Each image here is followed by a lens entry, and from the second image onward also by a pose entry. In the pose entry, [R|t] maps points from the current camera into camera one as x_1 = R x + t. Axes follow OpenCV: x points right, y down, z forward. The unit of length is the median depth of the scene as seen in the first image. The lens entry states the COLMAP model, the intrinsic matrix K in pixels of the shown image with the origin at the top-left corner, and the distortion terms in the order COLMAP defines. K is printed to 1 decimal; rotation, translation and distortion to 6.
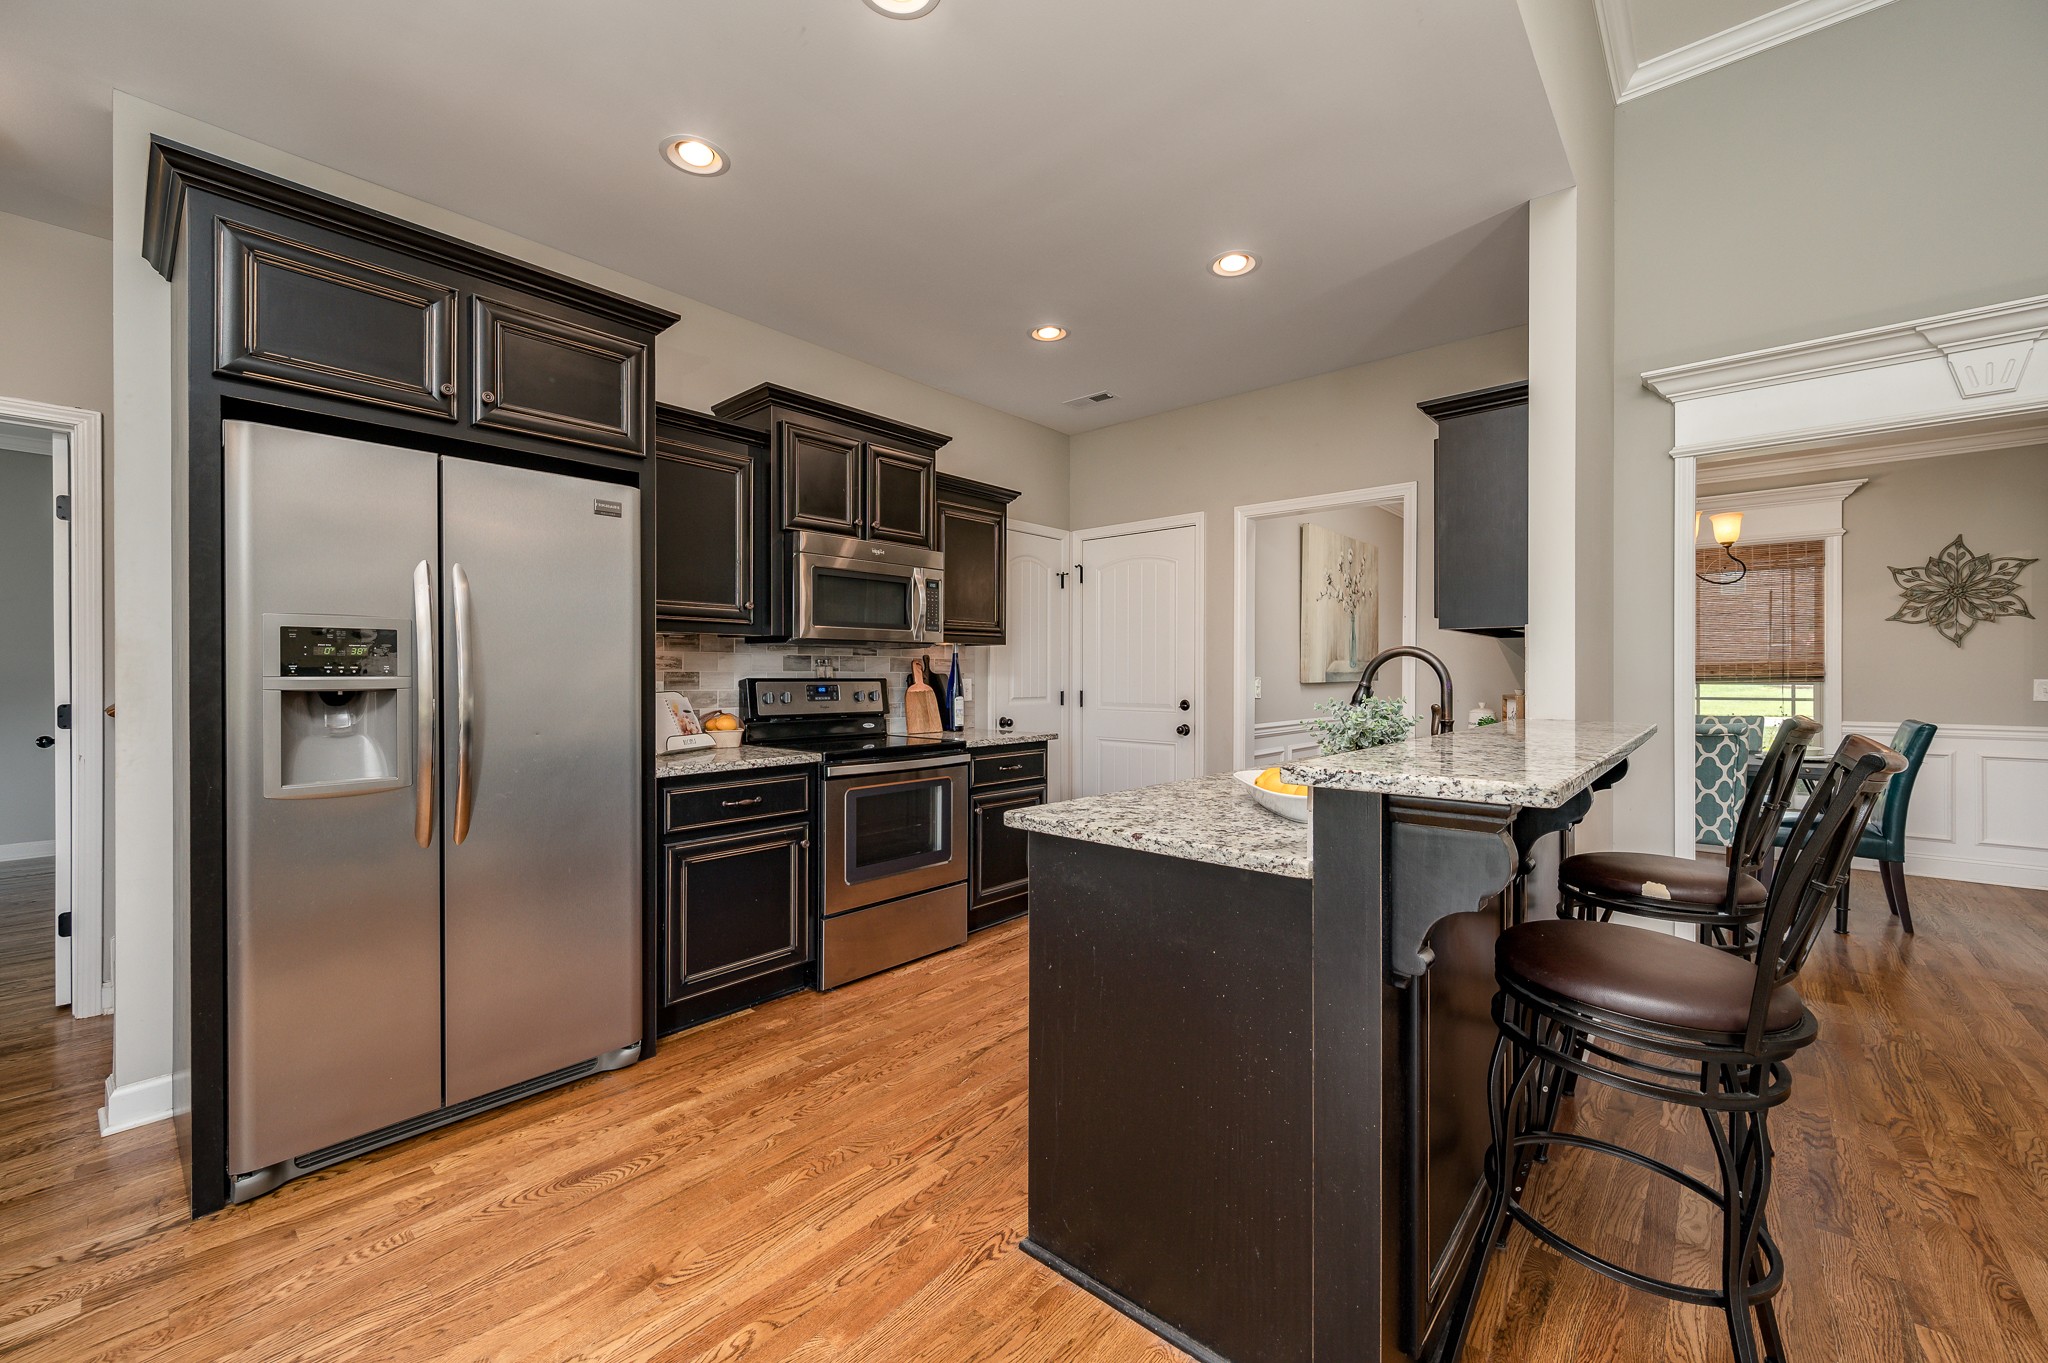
lens RADIAL K [[810.5, 0, 1019.8], [0, 810.5, 675.6], [0, 0, 1]] dist [-0.001004, 0.000667]
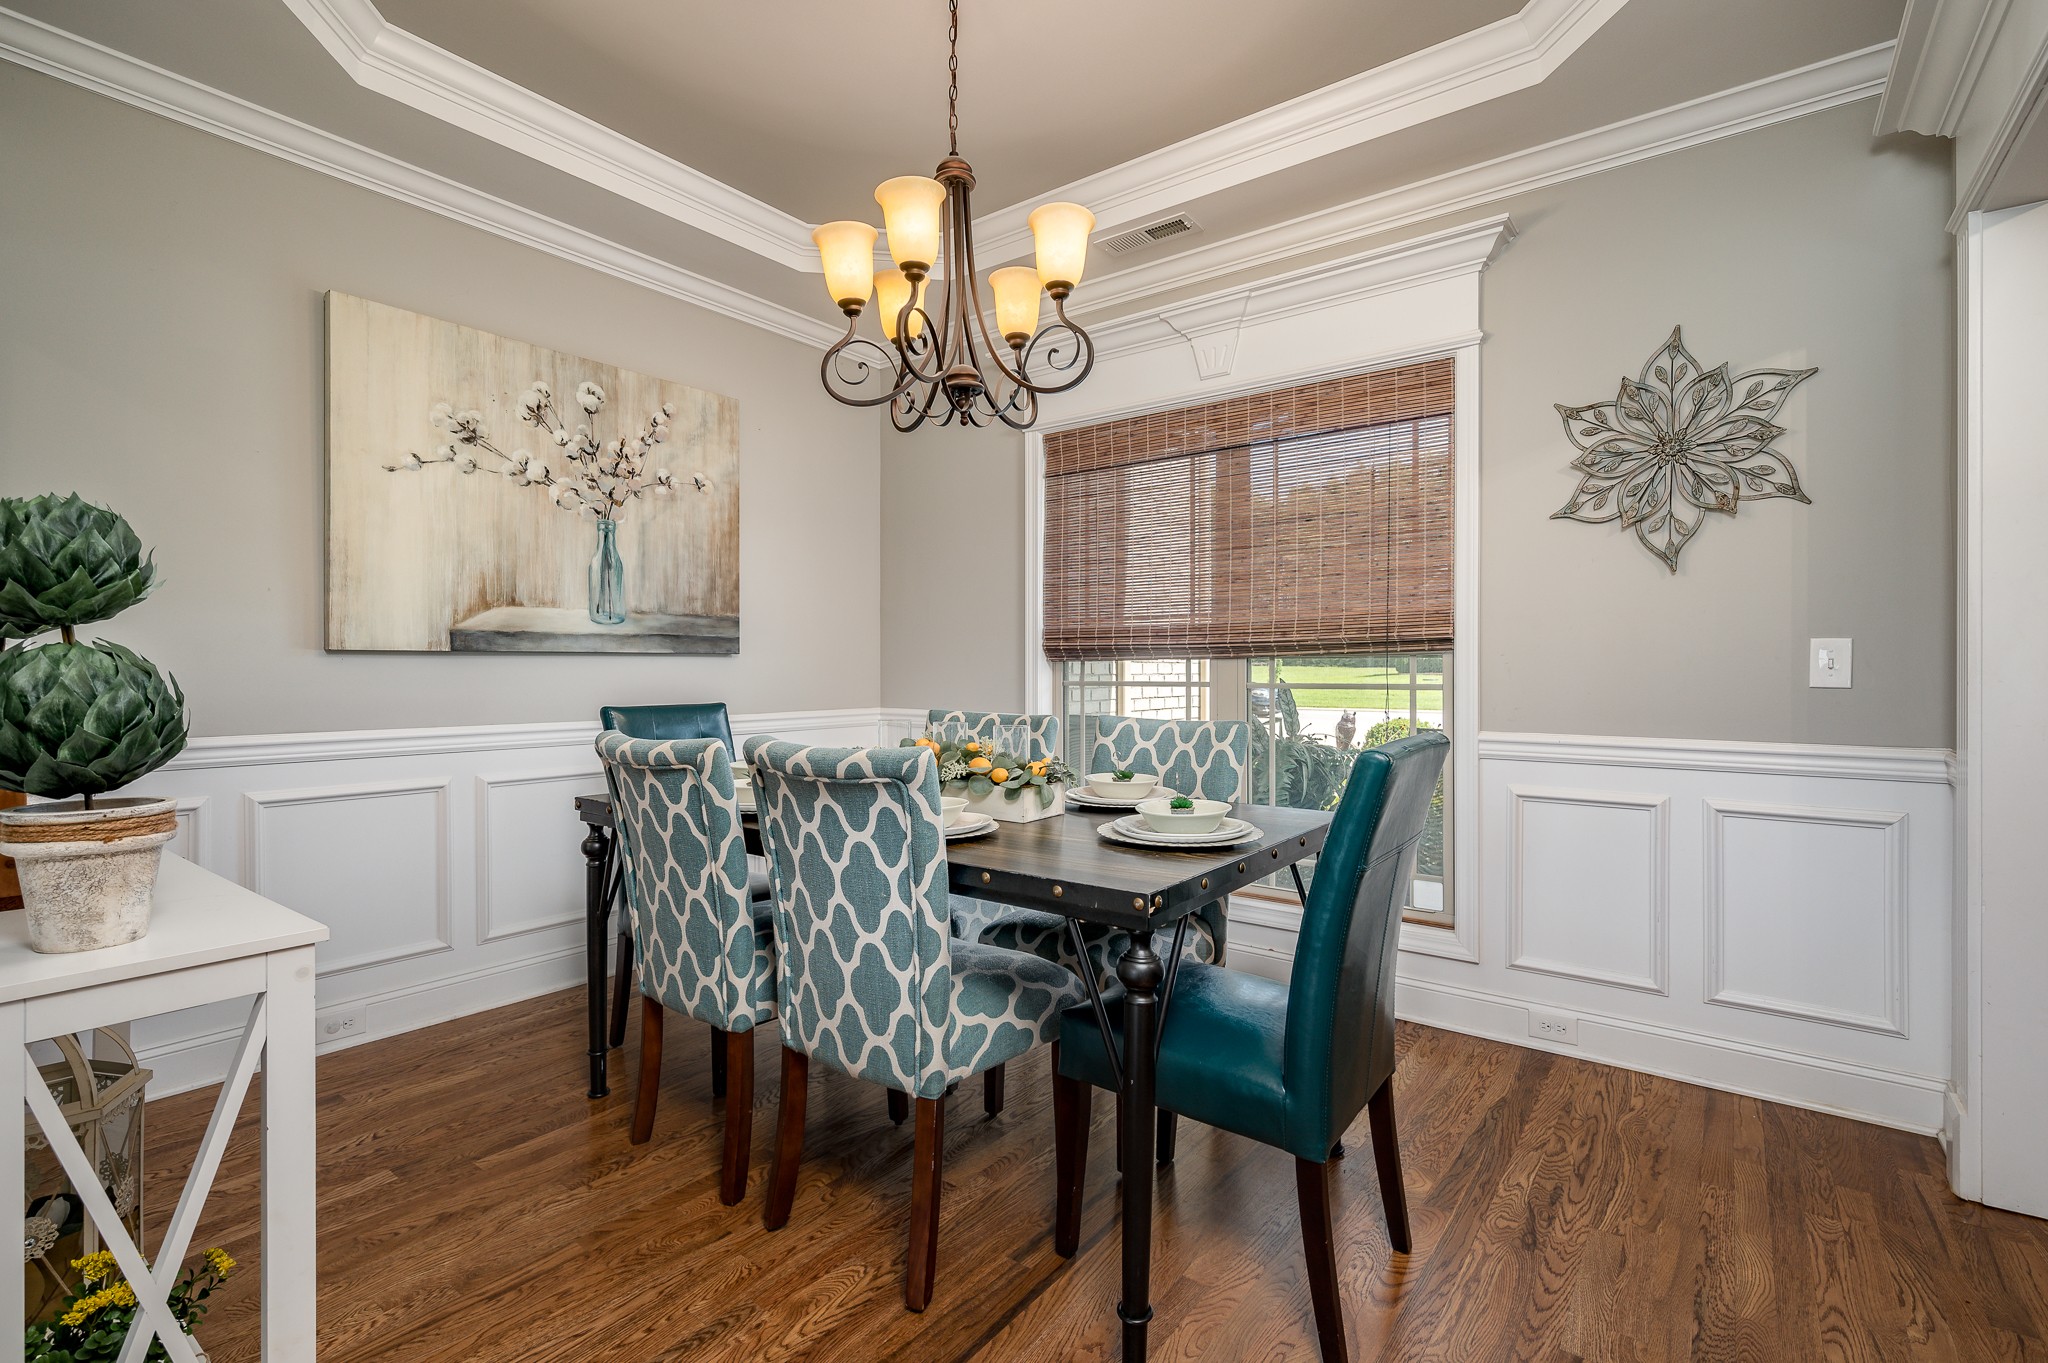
lens RADIAL K [[937.0, 0, 1019.3], [0, 937.0, 672.7], [0, 0, 1]] dist [0.002938, 0.000191]
pose [[0.997329, 0.001263, 0.073031, 0.771808], [-0.001537, 0.999992, 0.003697, 0.021636], [-0.073025, -0.003800, 0.997323, 0.510298]]
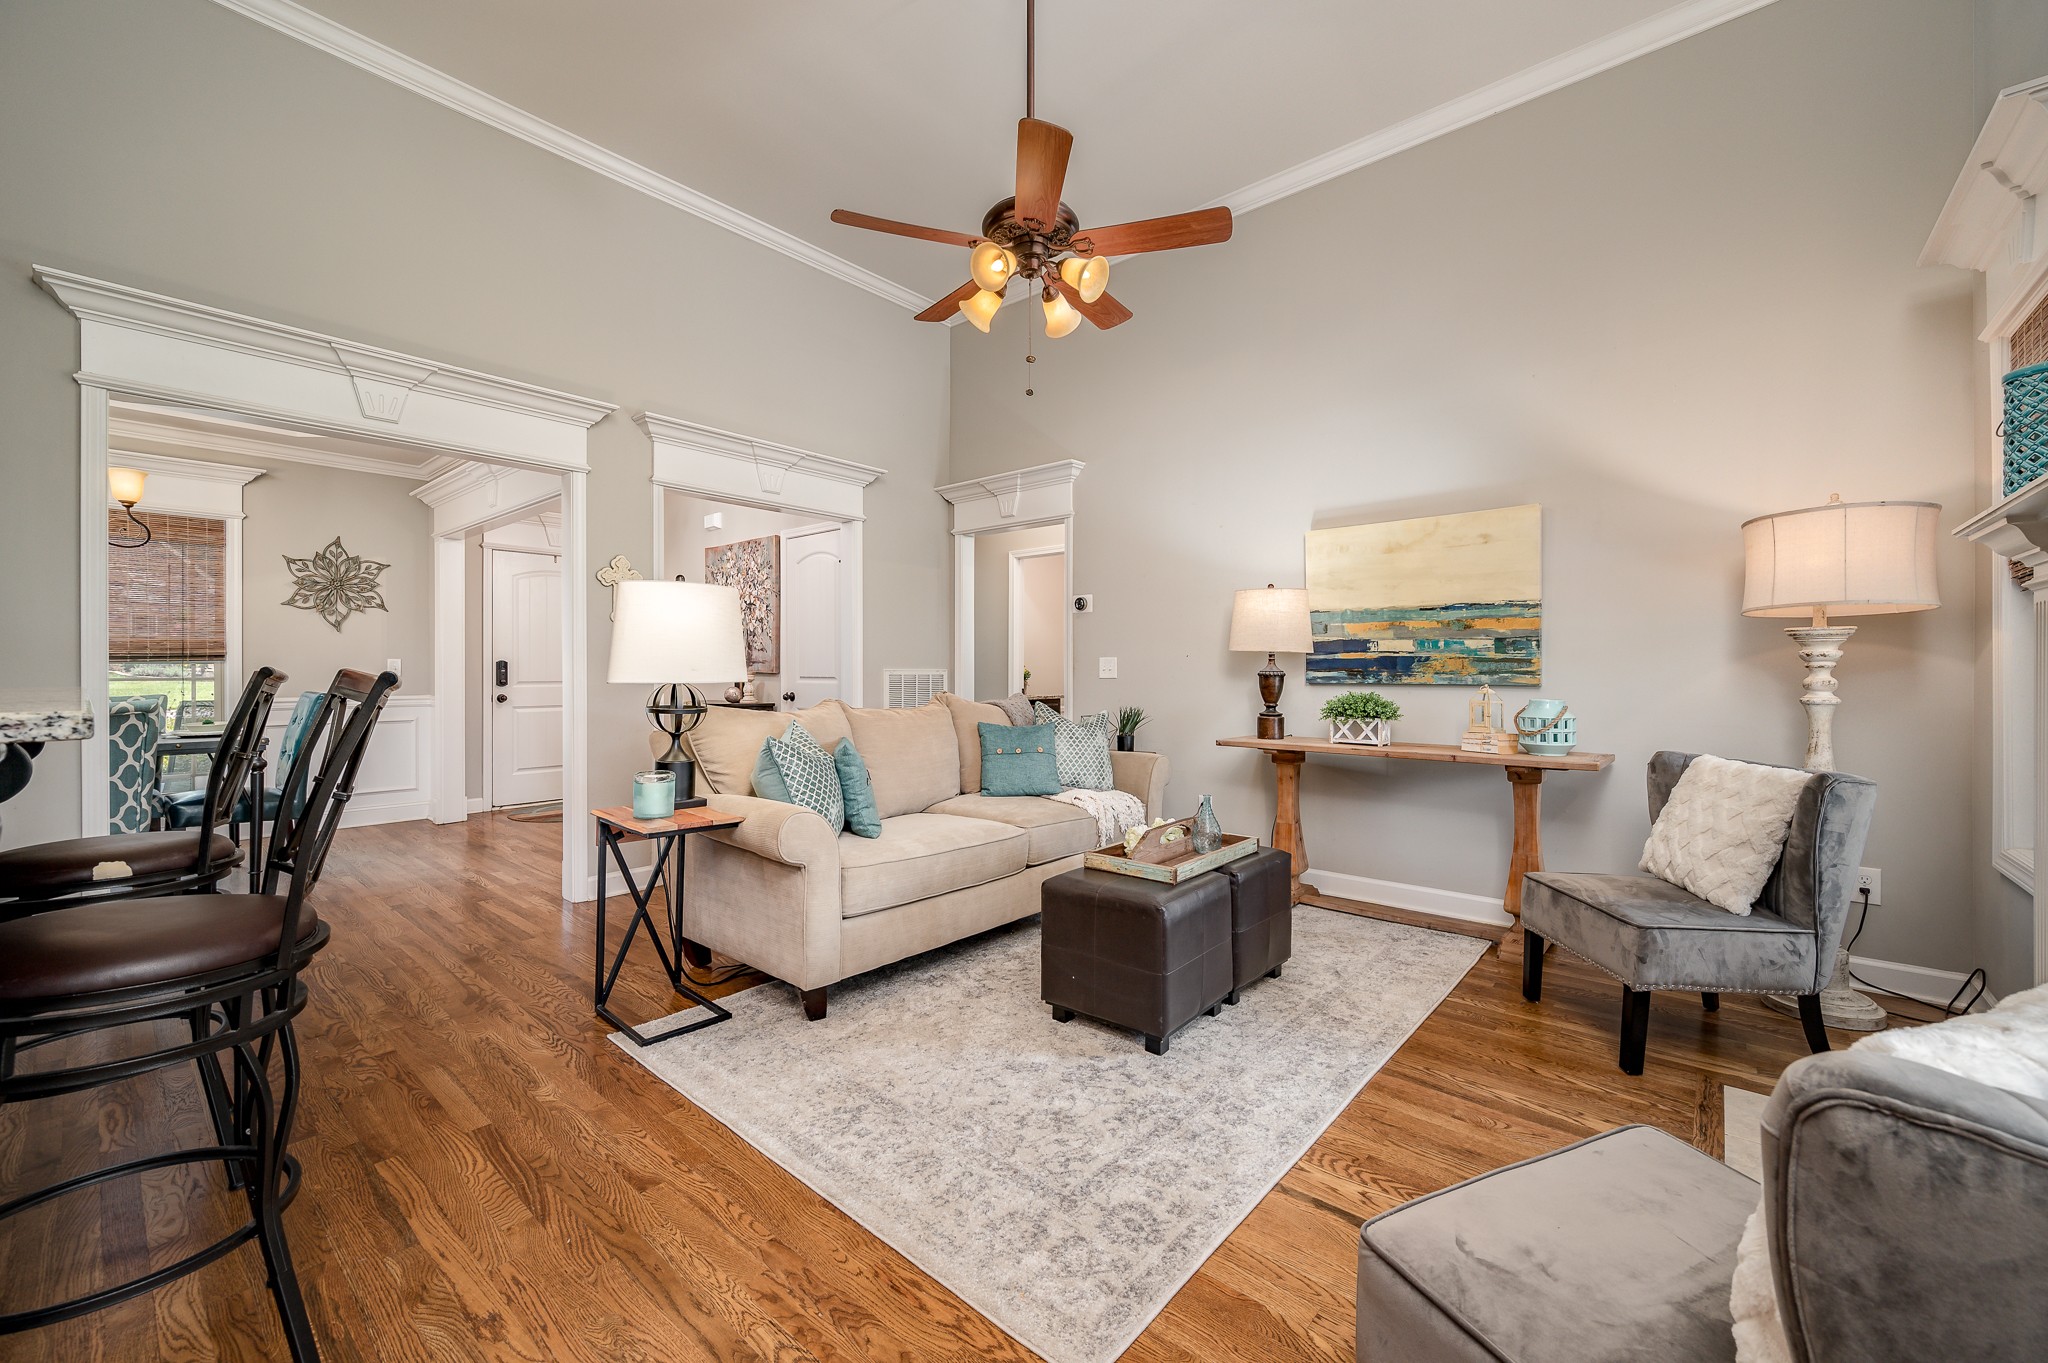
lens RADIAL K [[810.5, 0, 1019.8], [0, 810.5, 670.5], [0, 0, 1]] dist [-0.001004, 0.000667]
pose [[-0.009992, -0.001967, 0.999948, -0.034804], [0.000747, 0.999998, 0.001974, 0.020813], [-0.999950, 0.000767, -0.009991, 0.017310]]
